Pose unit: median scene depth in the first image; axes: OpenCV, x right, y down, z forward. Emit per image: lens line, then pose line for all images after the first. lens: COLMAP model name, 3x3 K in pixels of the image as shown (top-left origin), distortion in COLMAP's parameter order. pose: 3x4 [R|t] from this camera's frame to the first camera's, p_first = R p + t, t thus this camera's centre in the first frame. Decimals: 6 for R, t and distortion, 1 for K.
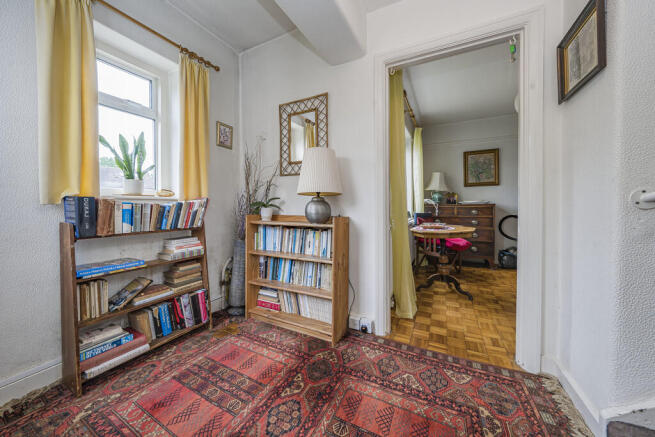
lens RADIAL K [[233.2, 0, 326.0], [0, 233.2, 212.8], [0, 0, 1]] dist [-0.016351, 0.000508]
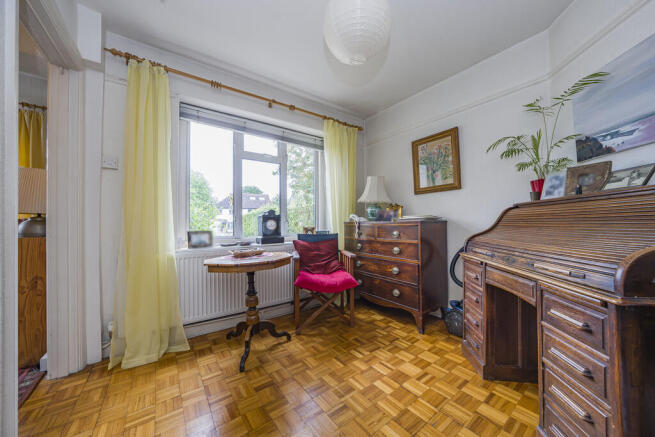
lens RADIAL K [[233.2, 0, 323.2], [0, 233.2, 216.9], [0, 0, 1]] dist [-0.016351, 0.000508]
pose [[0.891804, -0.010396, -0.452303, 0.673033], [-0.008079, 0.999211, -0.038896, -0.021921], [0.452350, 0.038342, 0.891016, 0.309841]]
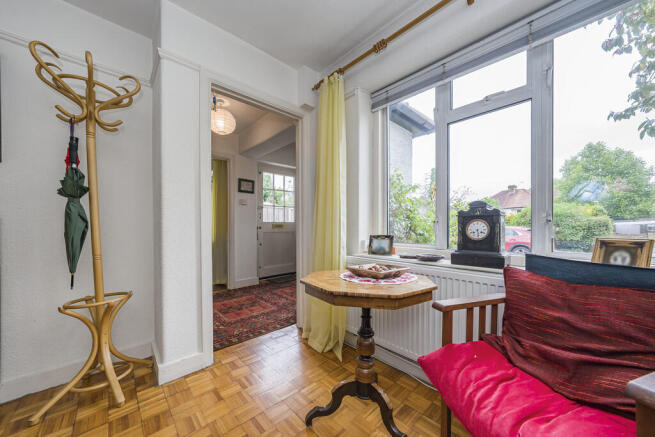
lens RADIAL K [[233.2, 0, 338.0], [0, 233.2, 226.4], [0, 0, 1]] dist [-0.016351, 0.000508]
pose [[-0.321868, 0.011129, -0.946719, 0.629685], [-0.011915, 0.999804, 0.015804, -0.031017], [0.946709, 0.016366, -0.321673, 0.715941]]
